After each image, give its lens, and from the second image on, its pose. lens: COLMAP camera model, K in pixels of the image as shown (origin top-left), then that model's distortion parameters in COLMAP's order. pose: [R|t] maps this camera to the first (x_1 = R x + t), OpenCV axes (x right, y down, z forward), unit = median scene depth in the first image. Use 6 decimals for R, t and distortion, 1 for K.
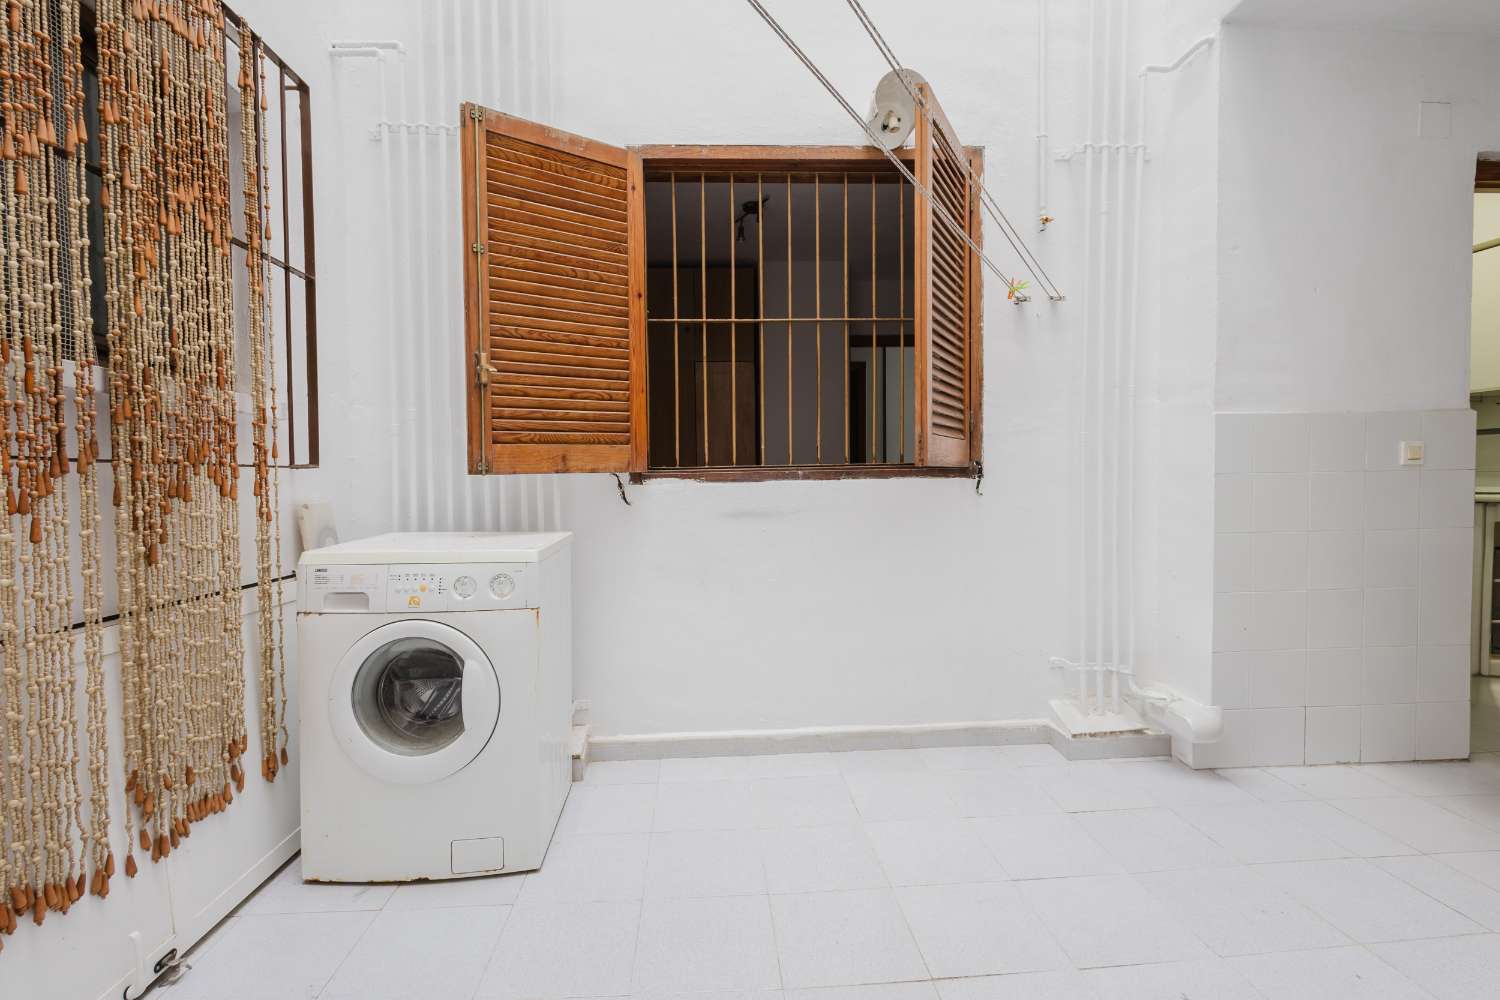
lens RADIAL K [[713.6, 0, 750.0], [0, 713.6, 500.0], [0, 0, 1]] dist [0.002315, 0.000105]
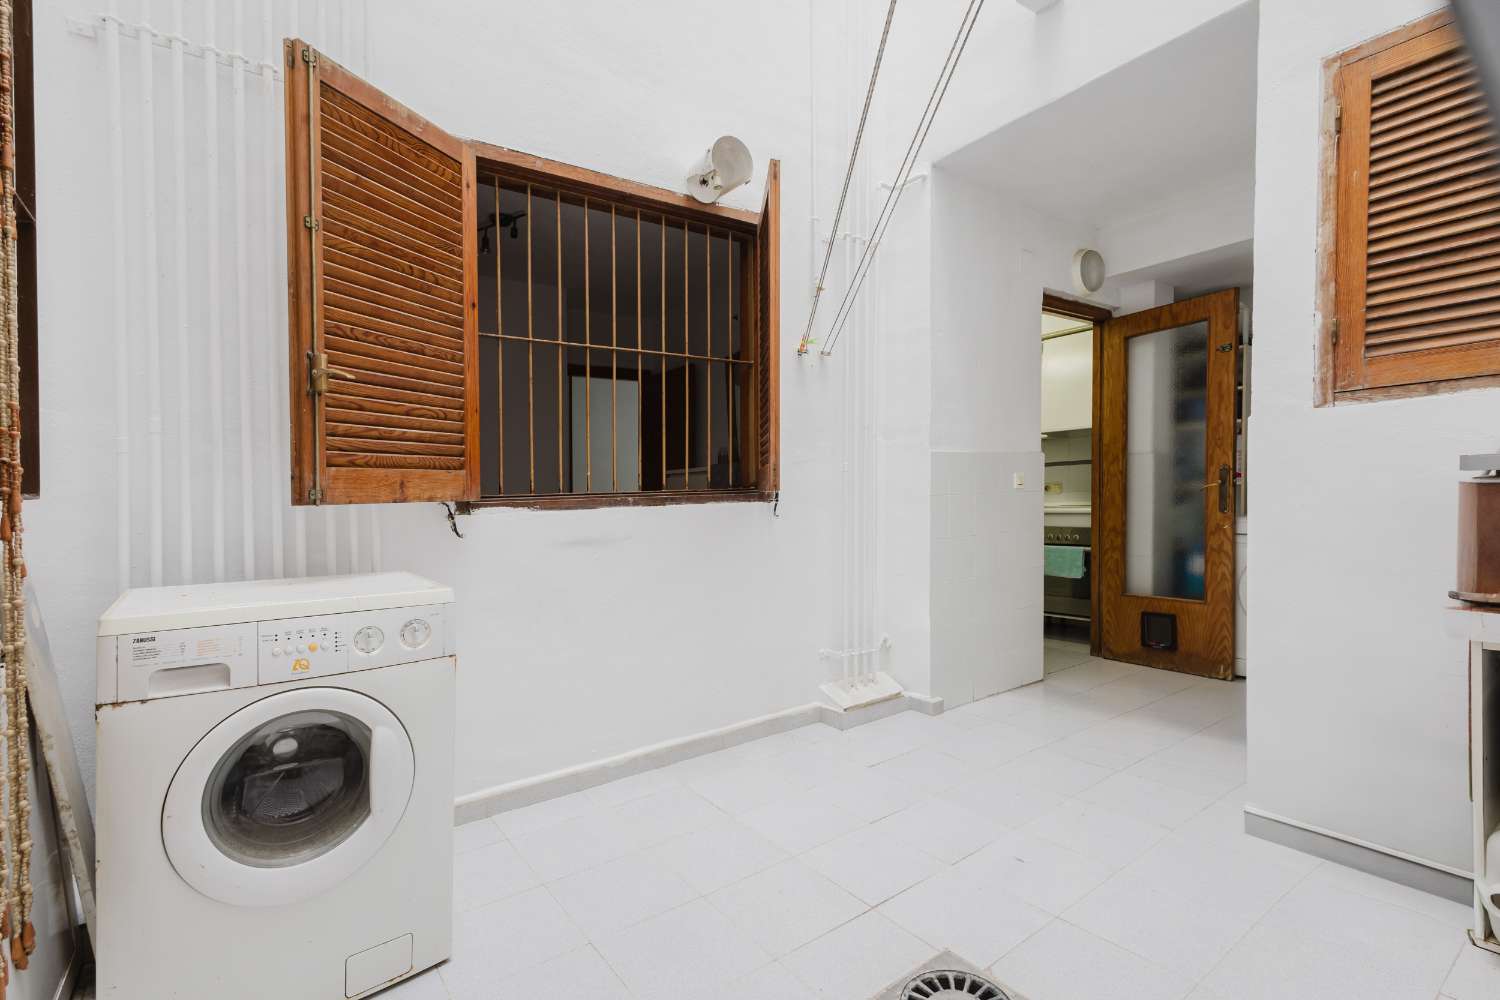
lens RADIAL K [[709.2, 0, 788.9], [0, 709.2, 524.5], [0, 0, 1]] dist [0.001687, -0.000513]
pose [[0.829440, -0.033860, 0.557568, -0.337542], [0.039143, 0.999231, 0.002452, 0.004656], [-0.557222, 0.019791, 0.830128, 0.037222]]
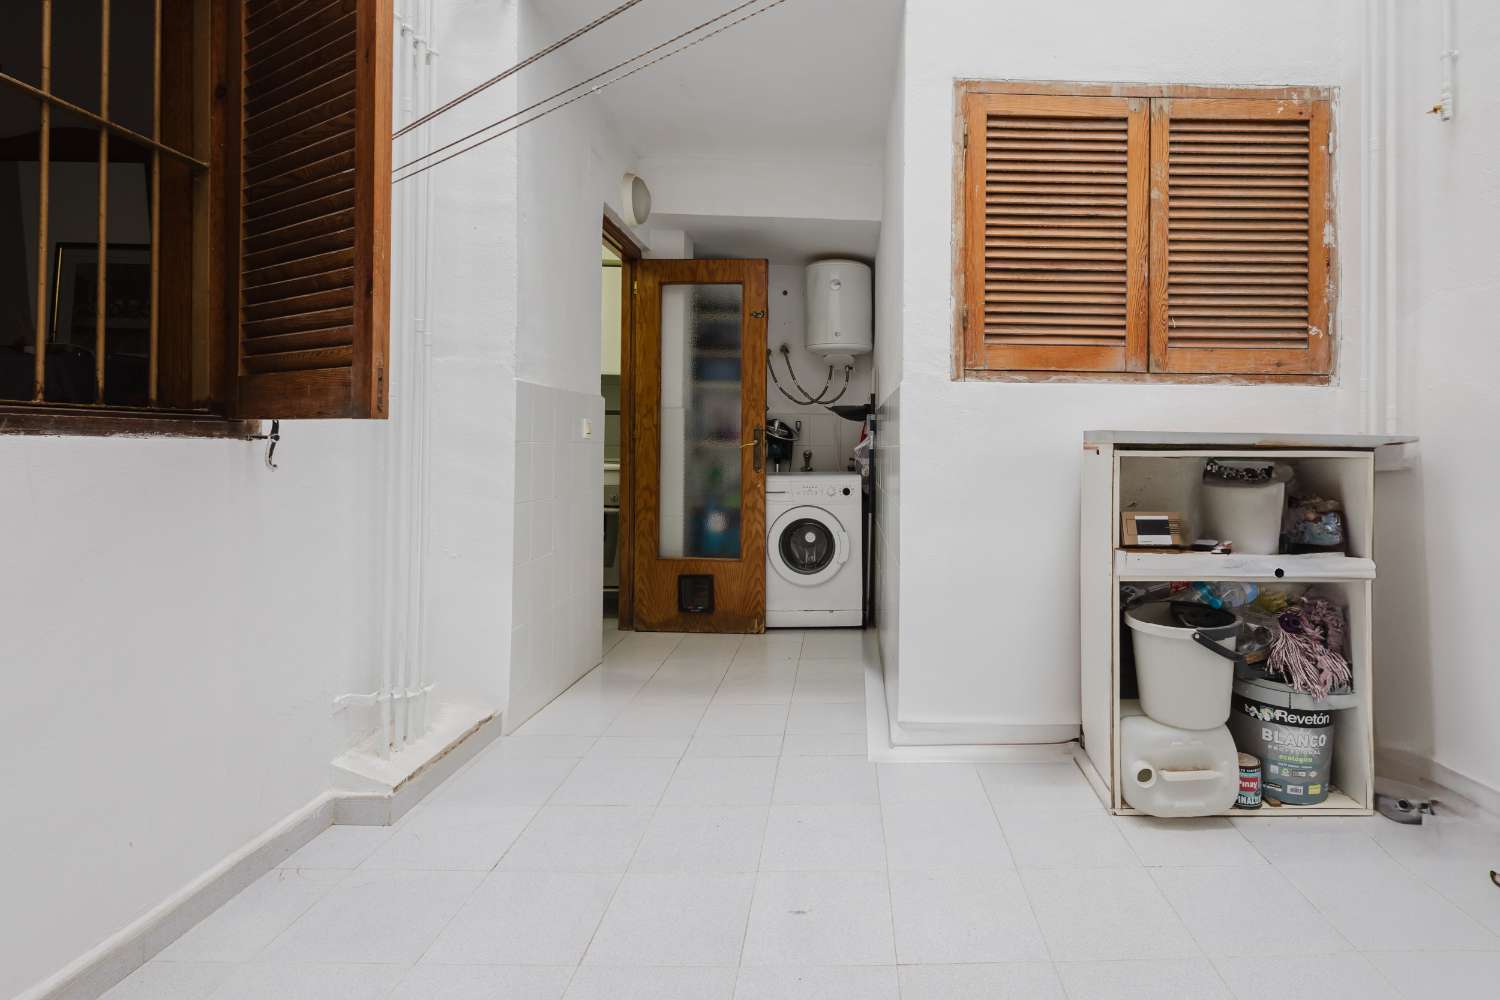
lens RADIAL K [[724.3, 0, 751.7], [0, 724.3, 465.7], [0, 0, 1]] dist [0.012233, -0.000070]
pose [[0.034764, -0.010967, 0.999335, -0.327825], [0.017439, 0.999794, 0.010365, -0.009437], [-0.999243, 0.017067, 0.034948, 0.676132]]
